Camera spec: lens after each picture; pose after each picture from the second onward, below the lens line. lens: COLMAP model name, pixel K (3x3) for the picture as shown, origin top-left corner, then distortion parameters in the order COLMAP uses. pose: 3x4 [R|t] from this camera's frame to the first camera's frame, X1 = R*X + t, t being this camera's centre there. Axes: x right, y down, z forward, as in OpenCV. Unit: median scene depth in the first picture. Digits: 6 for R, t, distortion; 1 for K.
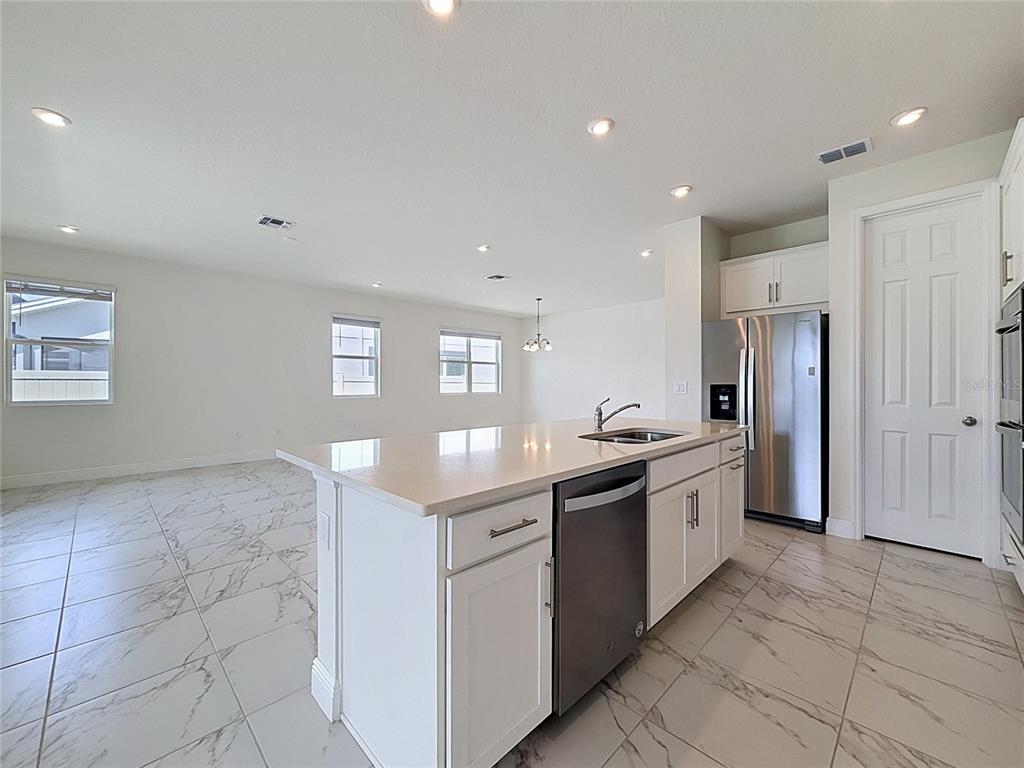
lens RADIAL K [[415.9, 0, 516.6], [0, 415.9, 380.7], [0, 0, 1]] dist [0.000837, 0.000218]
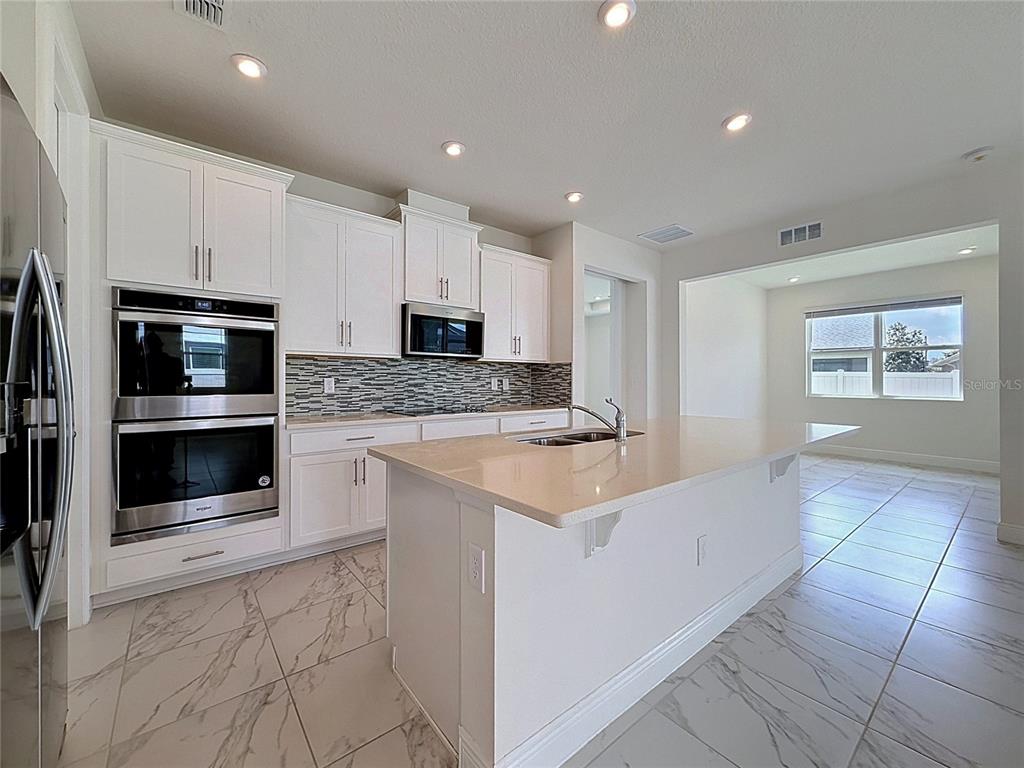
lens RADIAL K [[415.9, 0, 514.2], [0, 415.9, 381.1], [0, 0, 1]] dist [0.000837, 0.000218]
pose [[-0.994435, -0.011261, 0.104749, 0.339615], [-0.011770, 0.999922, -0.004240, 0.005760], [-0.104693, -0.005449, -0.994490, 1.947027]]
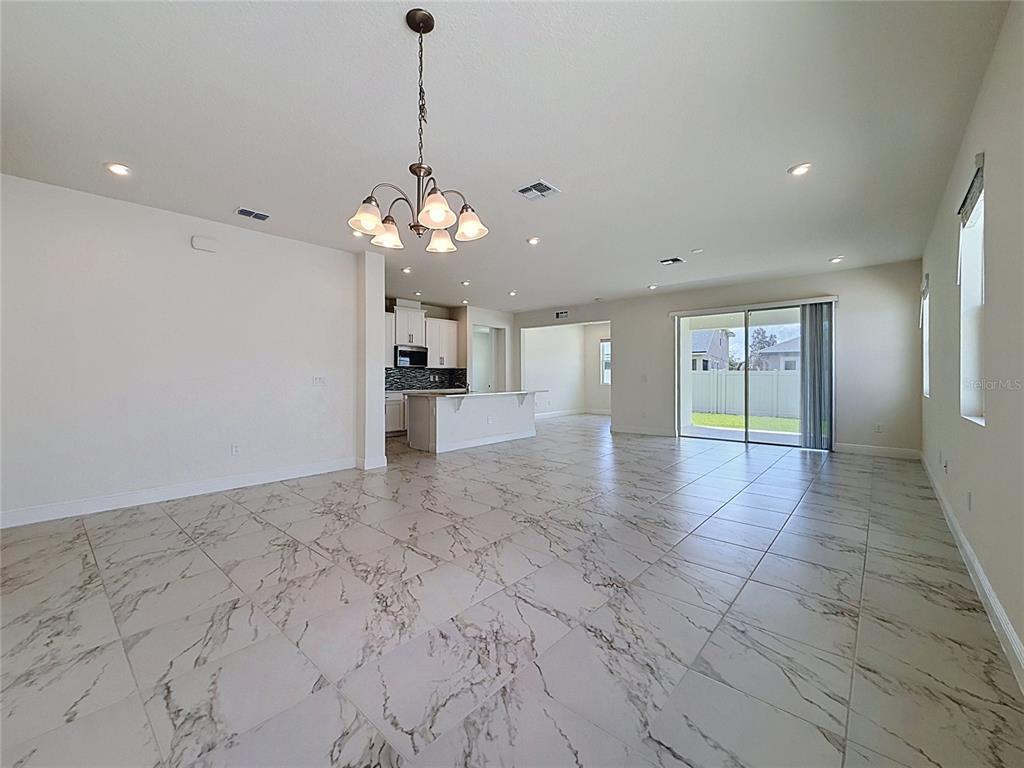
lens RADIAL K [[415.9, 0, 511.5], [0, 415.9, 382.0], [0, 0, 1]] dist [0.000837, 0.000218]
pose [[-0.998232, -0.007775, -0.058931, 0.075155], [-0.008244, 0.999936, 0.007725, 0.011439], [0.058867, 0.008198, -0.998232, 4.277356]]
